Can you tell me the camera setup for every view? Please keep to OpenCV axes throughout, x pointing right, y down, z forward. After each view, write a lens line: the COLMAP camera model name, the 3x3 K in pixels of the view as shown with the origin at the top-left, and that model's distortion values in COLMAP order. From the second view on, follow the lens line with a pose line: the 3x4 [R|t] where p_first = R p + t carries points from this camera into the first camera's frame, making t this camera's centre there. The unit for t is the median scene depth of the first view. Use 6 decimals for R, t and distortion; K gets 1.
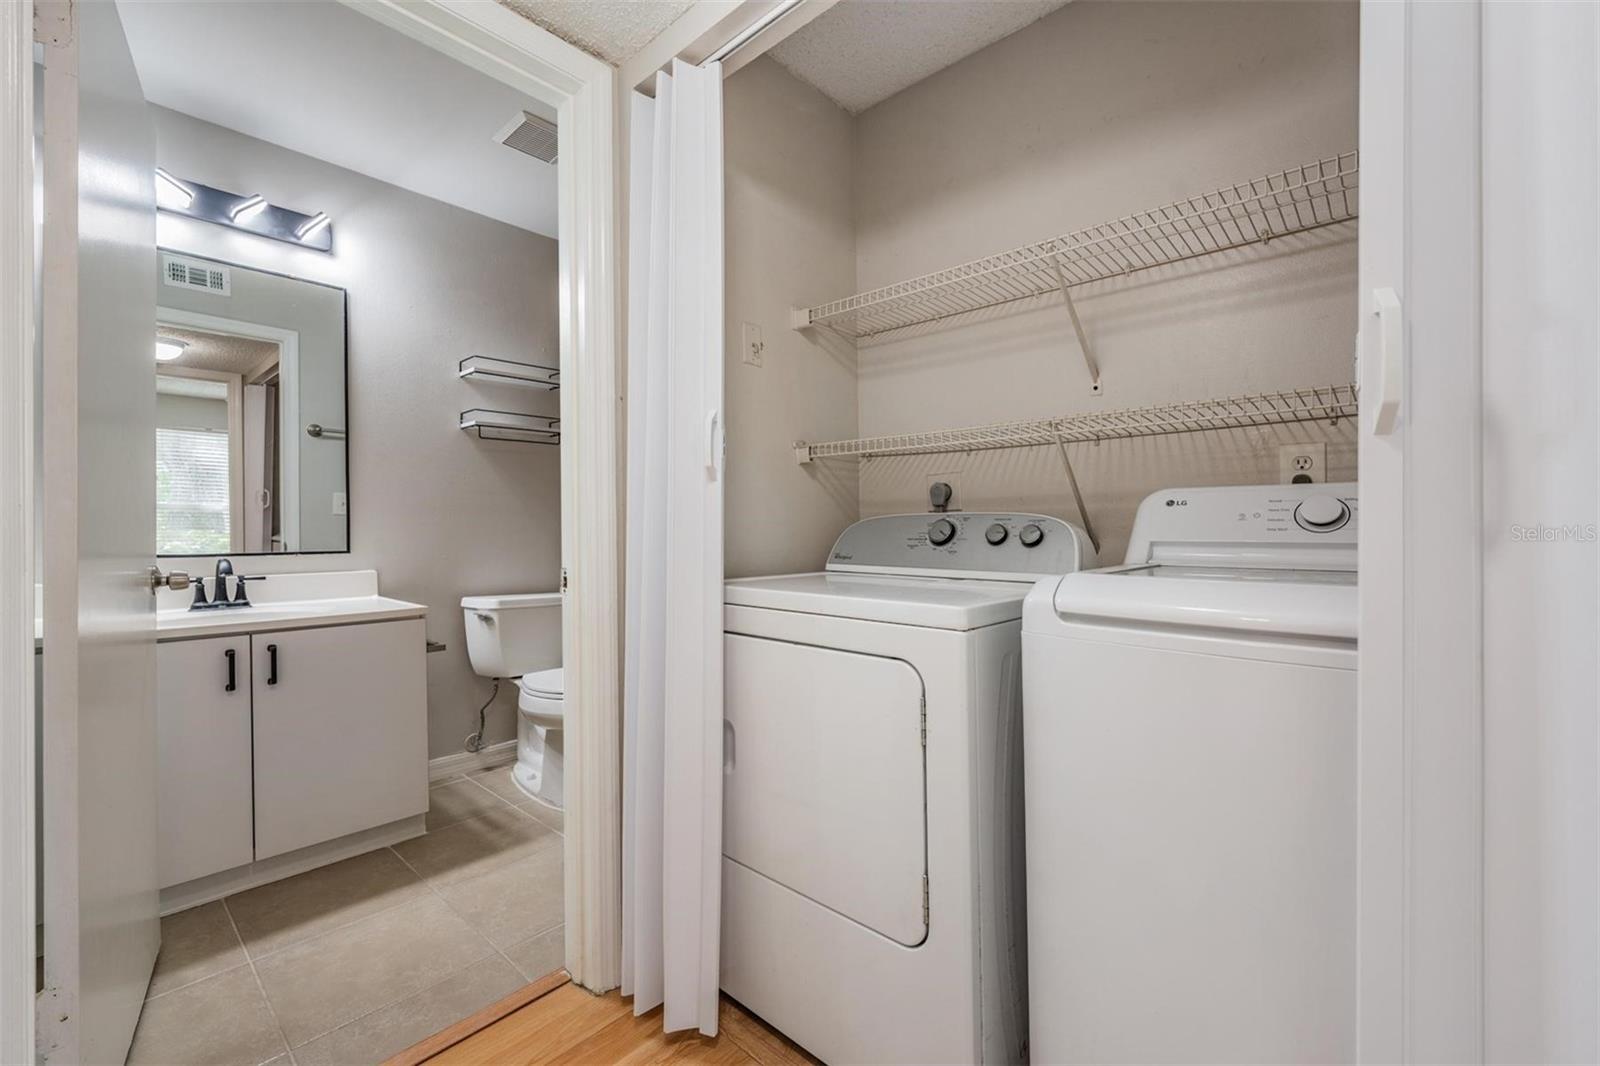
lens RADIAL K [[676.7, 0, 791.8], [0, 676.7, 527.6], [0, 0, 1]] dist [-0.001868, 0.001041]
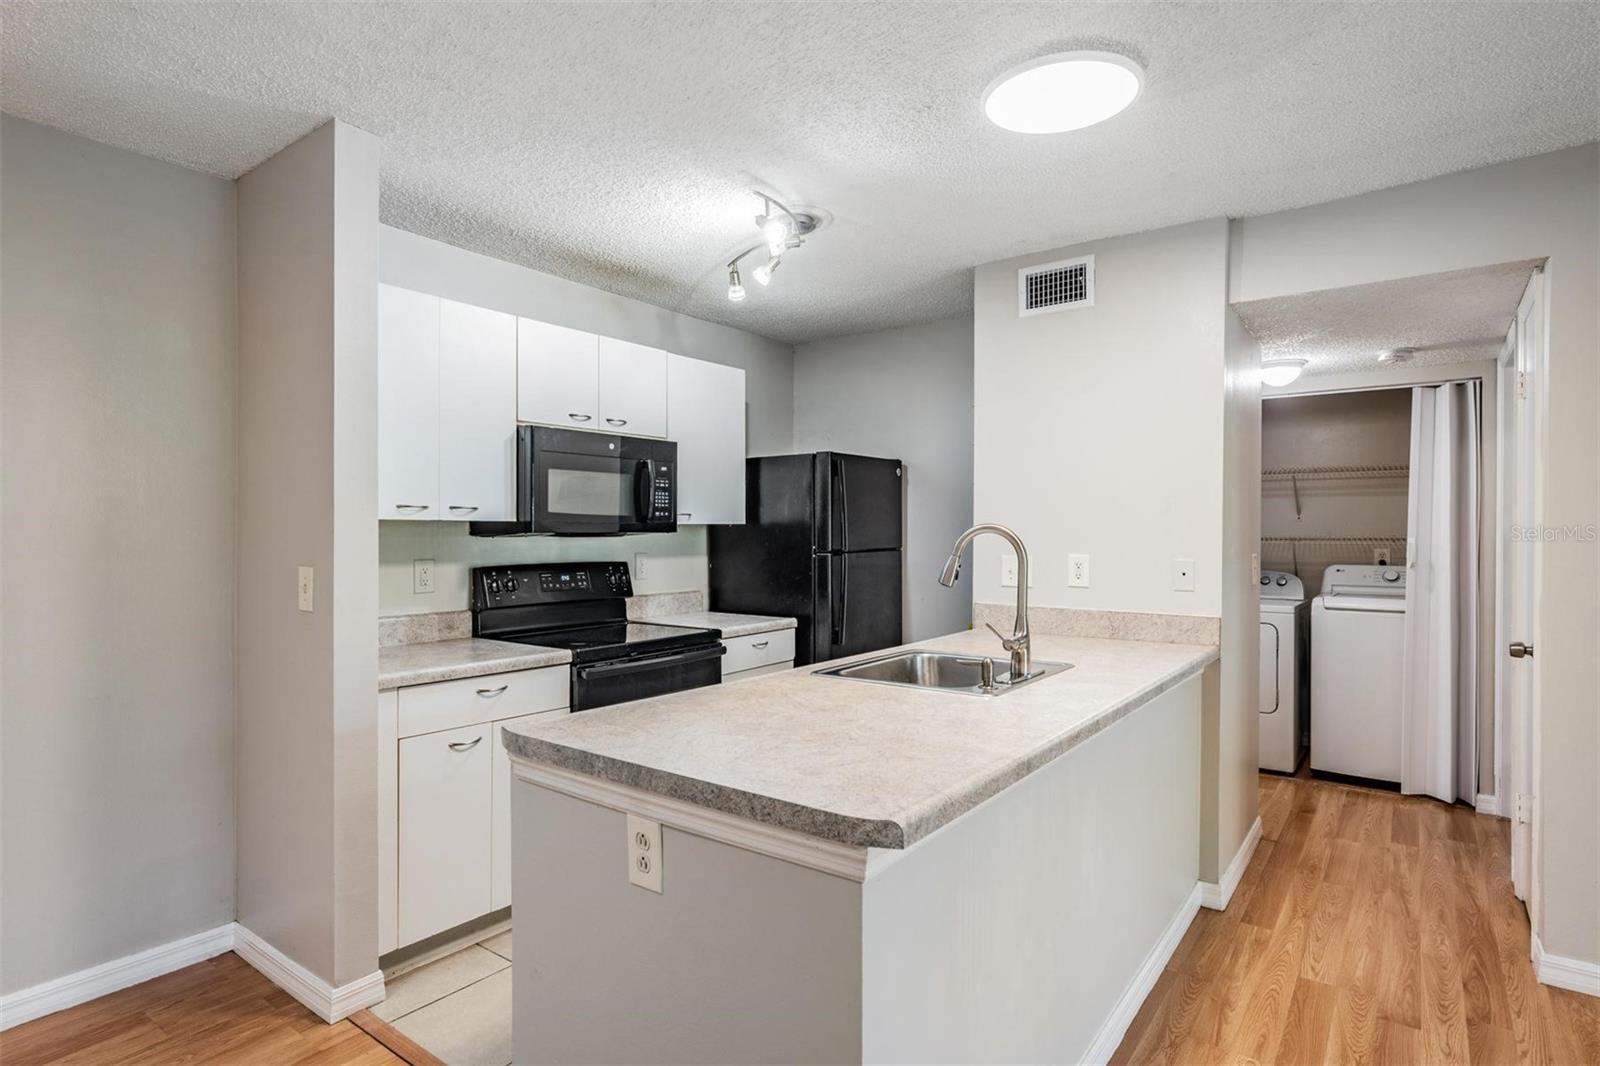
lens RADIAL K [[838.8, 0, 793.7], [0, 838.8, 534.0], [0, 0, 1]] dist [-0.006116, 0.000422]
pose [[0.995916, 0.007625, 0.089960, -2.064125], [-0.007438, 0.999969, -0.002412, -0.168176], [-0.089975, 0.001733, 0.995942, -2.313628]]
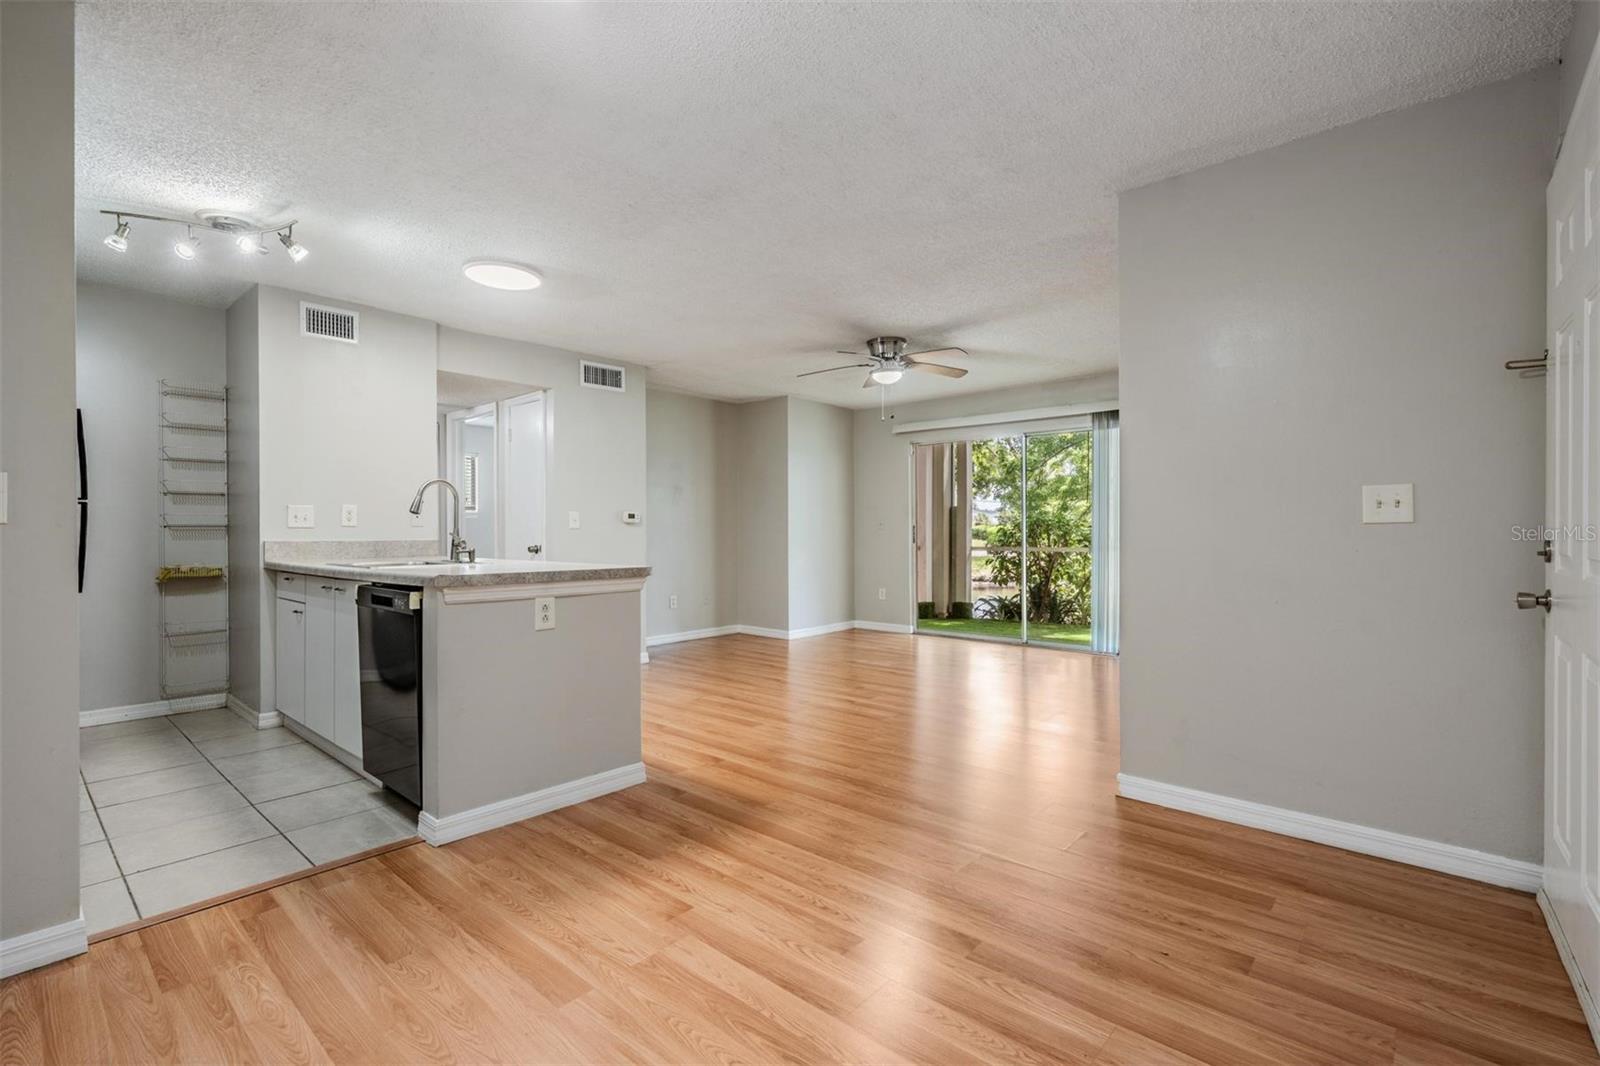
lens RADIAL K [[706.2, 0, 792.8], [0, 706.2, 541.5], [0, 0, 1]] dist [0.000064, 0.000179]
pose [[-0.006014, -0.008024, 0.999950, -4.092091], [0.003040, 0.999963, 0.008042, 0.013563], [-0.999977, 0.003088, -0.005990, -1.934768]]
